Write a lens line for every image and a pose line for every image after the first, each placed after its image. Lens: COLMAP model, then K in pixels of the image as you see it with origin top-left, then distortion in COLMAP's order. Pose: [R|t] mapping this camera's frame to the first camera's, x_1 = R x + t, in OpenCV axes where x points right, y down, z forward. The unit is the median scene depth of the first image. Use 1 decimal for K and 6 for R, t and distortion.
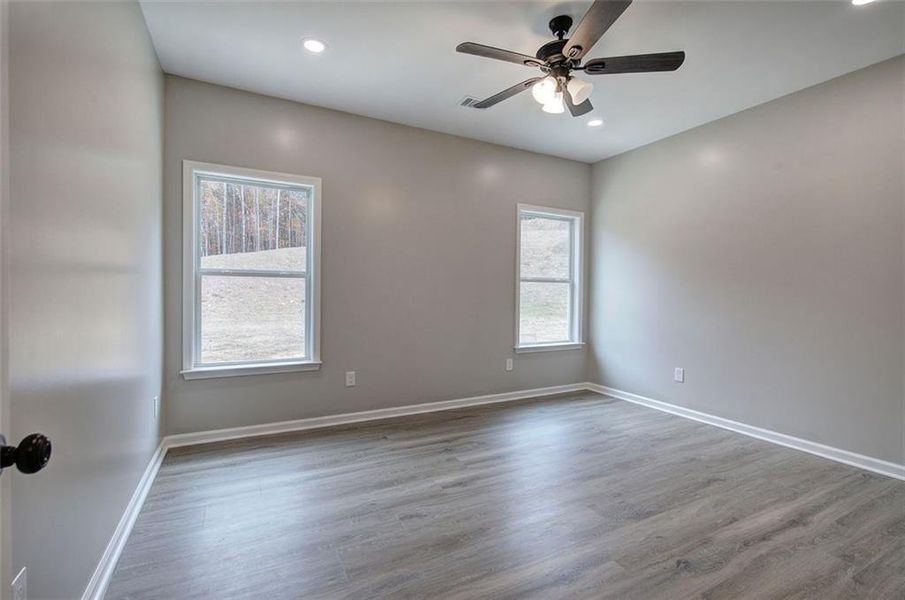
lens RADIAL K [[366.7, 0, 455.9], [0, 366.7, 298.9], [0, 0, 1]] dist [-0.001683, -0.000231]
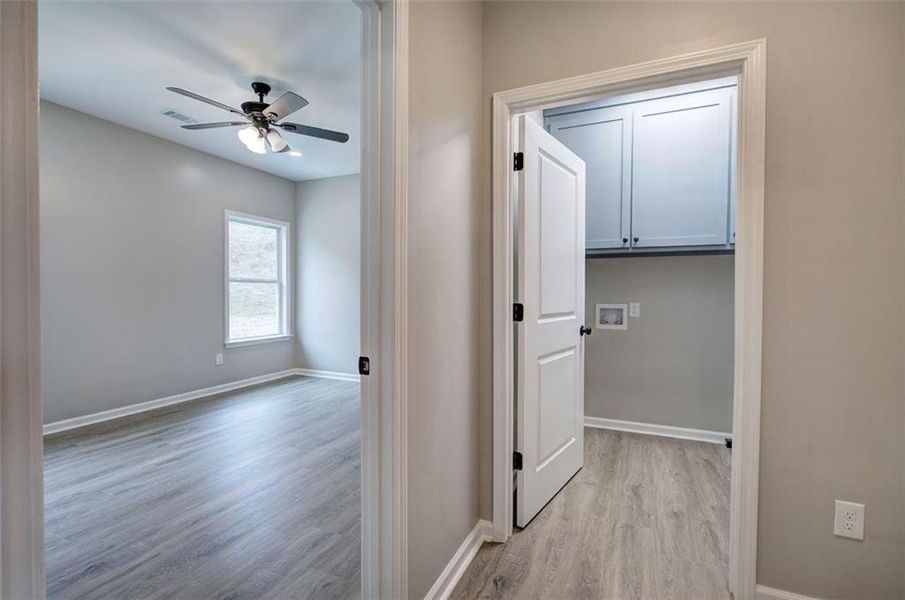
lens RADIAL K [[392.4, 0, 451.1], [0, 392.4, 298.7], [0, 0, 1]] dist [-0.002553, -0.000748]
pose [[0.768763, -0.017339, 0.639299, -0.077625], [0.016725, 0.999836, 0.007006, 0.006892], [-0.639316, 0.005307, 0.768926, -0.390089]]
